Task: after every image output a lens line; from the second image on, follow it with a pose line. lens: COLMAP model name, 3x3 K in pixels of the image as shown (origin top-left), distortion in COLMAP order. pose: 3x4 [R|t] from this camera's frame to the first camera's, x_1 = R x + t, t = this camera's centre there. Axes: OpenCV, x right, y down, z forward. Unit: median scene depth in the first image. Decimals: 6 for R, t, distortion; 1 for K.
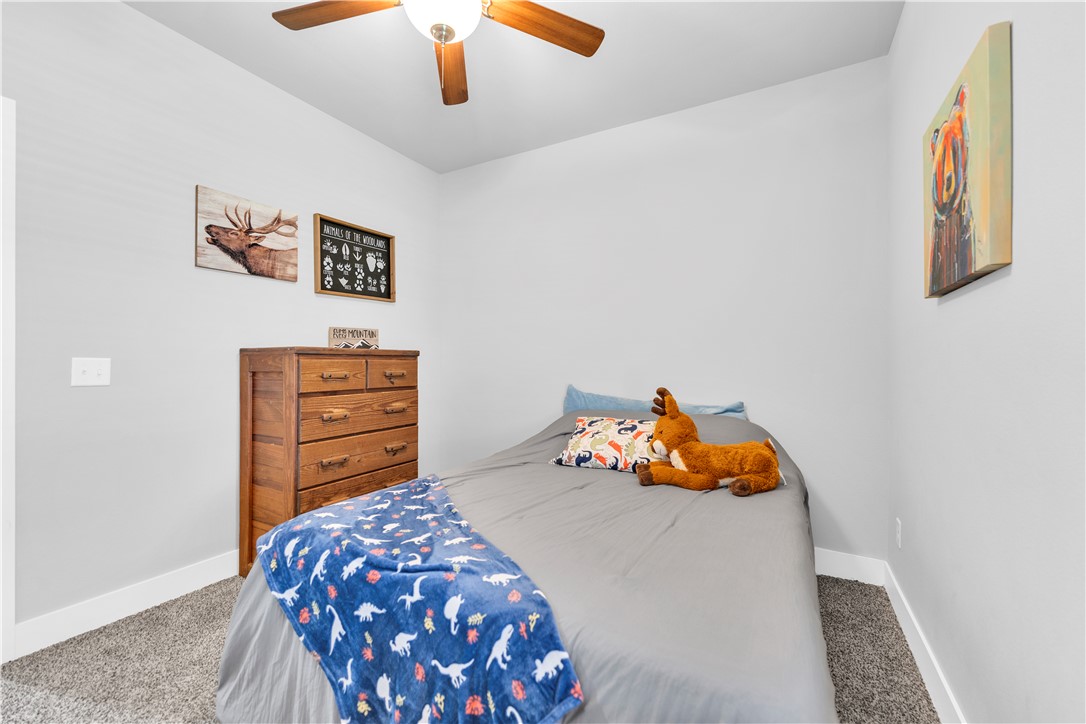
lens RADIAL K [[453.4, 0, 541.5], [0, 453.4, 357.8], [0, 0, 1]] dist [0.000587, 0.000086]
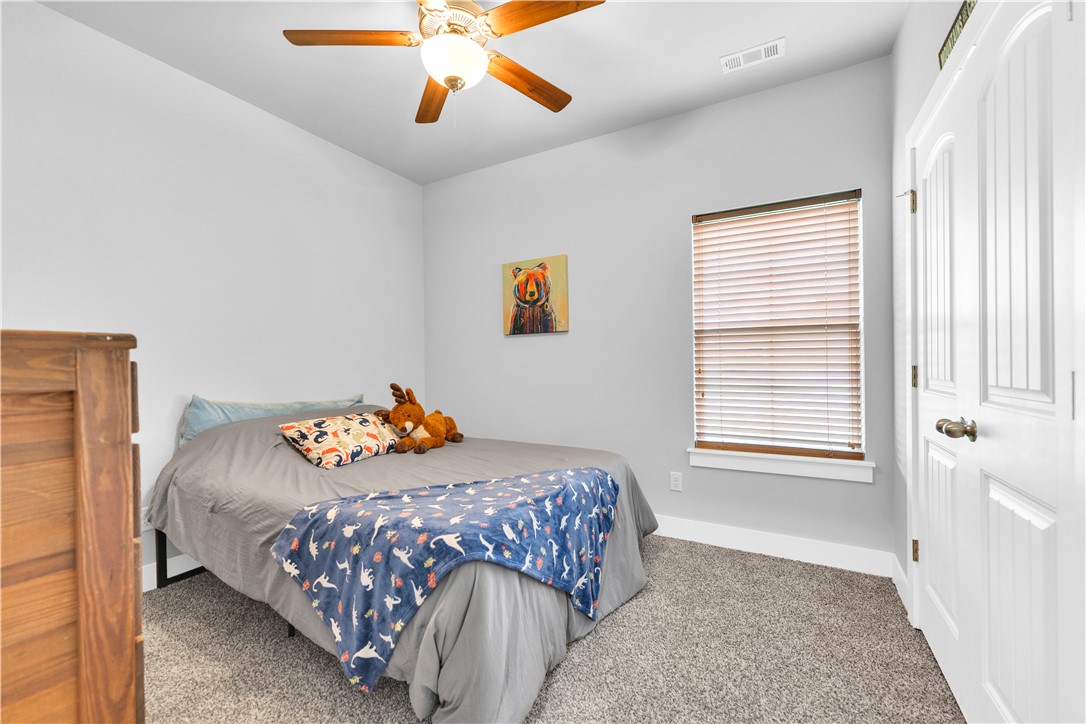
lens RADIAL K [[487.7, 0, 543.8], [0, 487.7, 360.6], [0, 0, 1]] dist [0.001247, 0.000329]
pose [[-0.045817, 0.001151, 0.998949, -1.496717], [-0.001262, 0.999998, -0.001210, 0.001770], [-0.998949, -0.001316, -0.045815, 0.830224]]
